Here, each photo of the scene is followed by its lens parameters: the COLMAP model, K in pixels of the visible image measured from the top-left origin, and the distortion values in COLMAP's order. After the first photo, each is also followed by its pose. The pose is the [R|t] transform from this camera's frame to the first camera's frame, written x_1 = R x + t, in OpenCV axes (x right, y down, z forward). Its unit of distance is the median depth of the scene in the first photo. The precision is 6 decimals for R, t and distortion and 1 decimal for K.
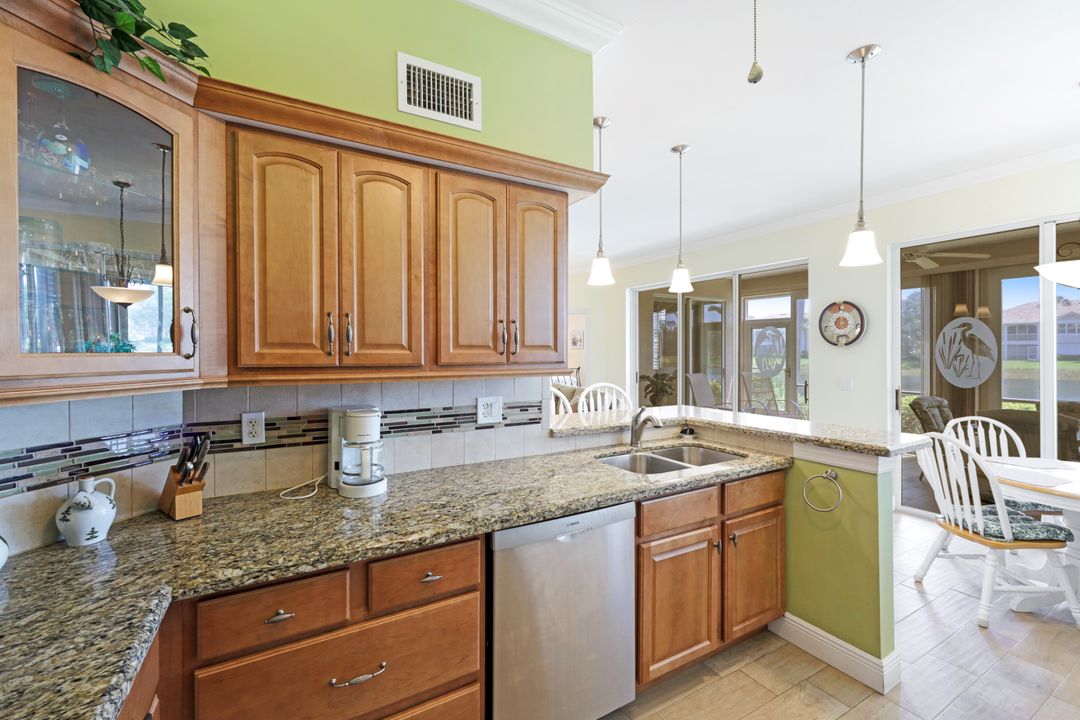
lens RADIAL K [[445.6, 0, 534.3], [0, 445.6, 353.4], [0, 0, 1]] dist [0.000458, -0.000083]
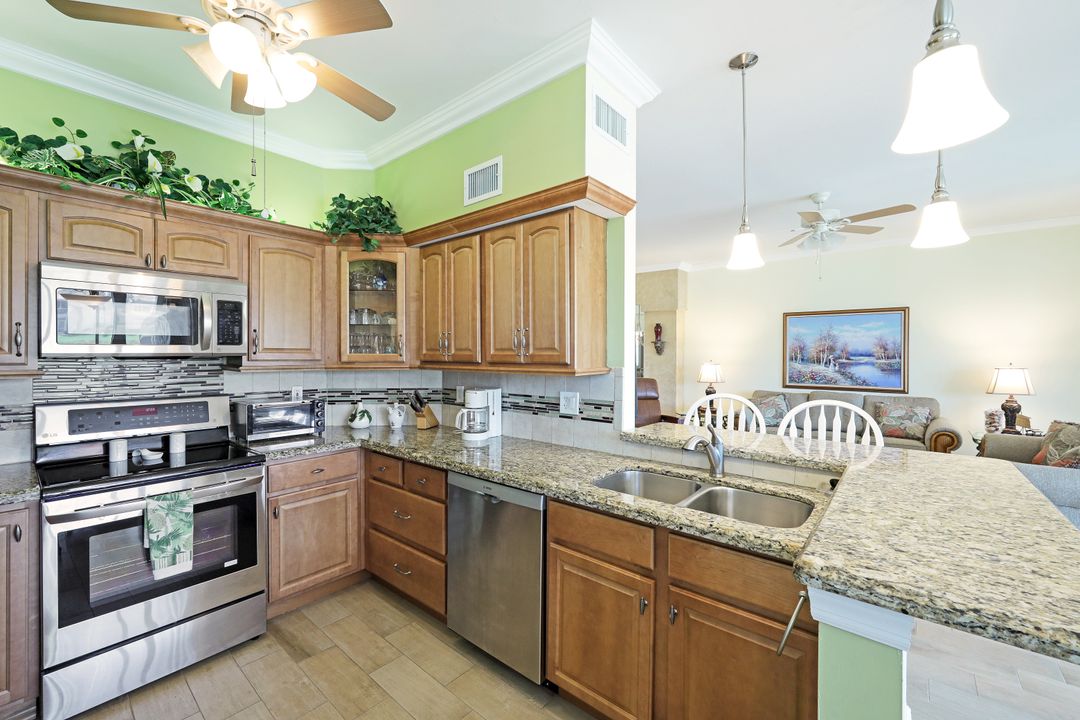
lens RADIAL K [[445.6, 0, 534.3], [0, 445.6, 353.4], [0, 0, 1]] dist [0.000458, -0.000083]
pose [[0.340973, -0.002419, -0.940070, 1.017012], [-0.006913, 0.999963, -0.005081, 0.002079], [0.940048, 0.008231, 0.340944, 0.526220]]
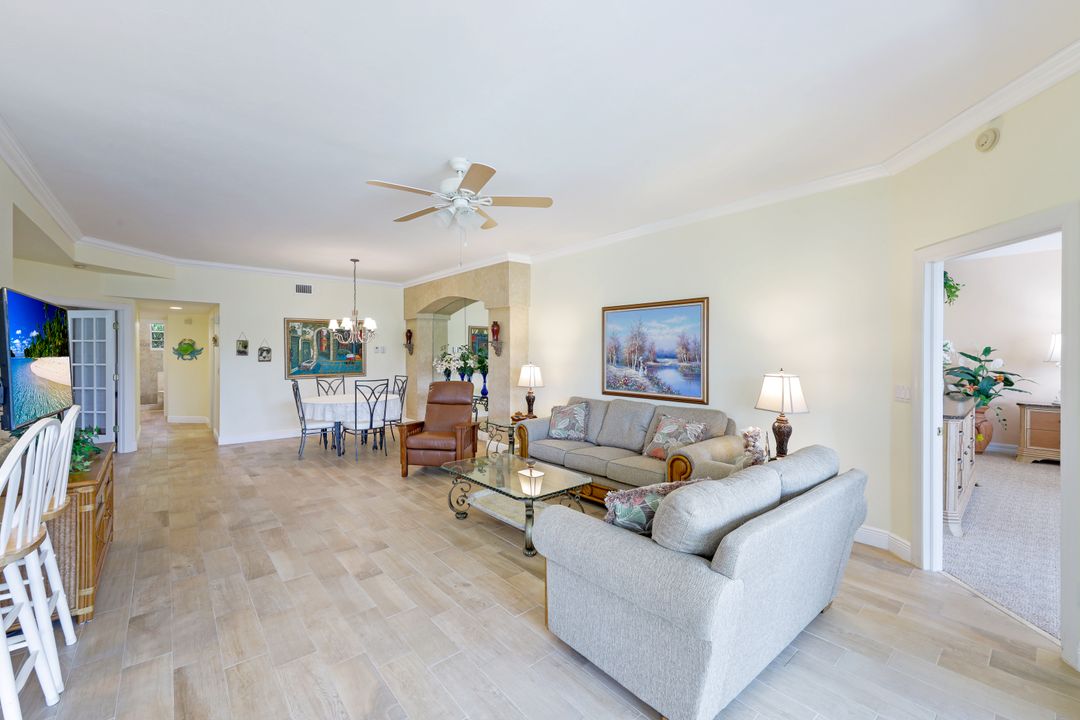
lens RADIAL K [[439.2, 0, 526.6], [0, 439.2, 354.3], [0, 0, 1]] dist [0.000061, -0.000101]
pose [[0.171181, -0.002784, -0.985236, 1.203931], [-0.012523, 0.999909, -0.005001, -0.007534], [0.985160, 0.013194, 0.171131, 2.307831]]
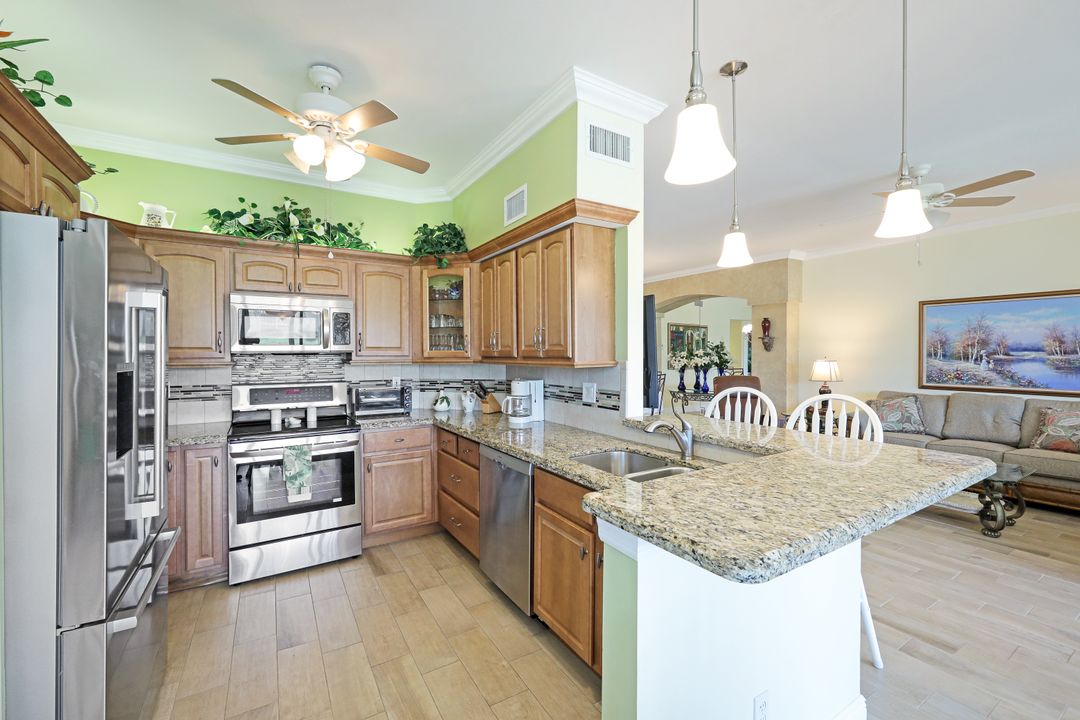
lens RADIAL K [[445.6, 0, 534.3], [0, 445.6, 353.4], [0, 0, 1]] dist [0.000458, -0.000083]
pose [[0.034066, -0.000436, -0.999419, 1.281441], [-0.002441, 0.999997, -0.000520, 0.010399], [0.999417, 0.002457, 0.034065, 0.816883]]
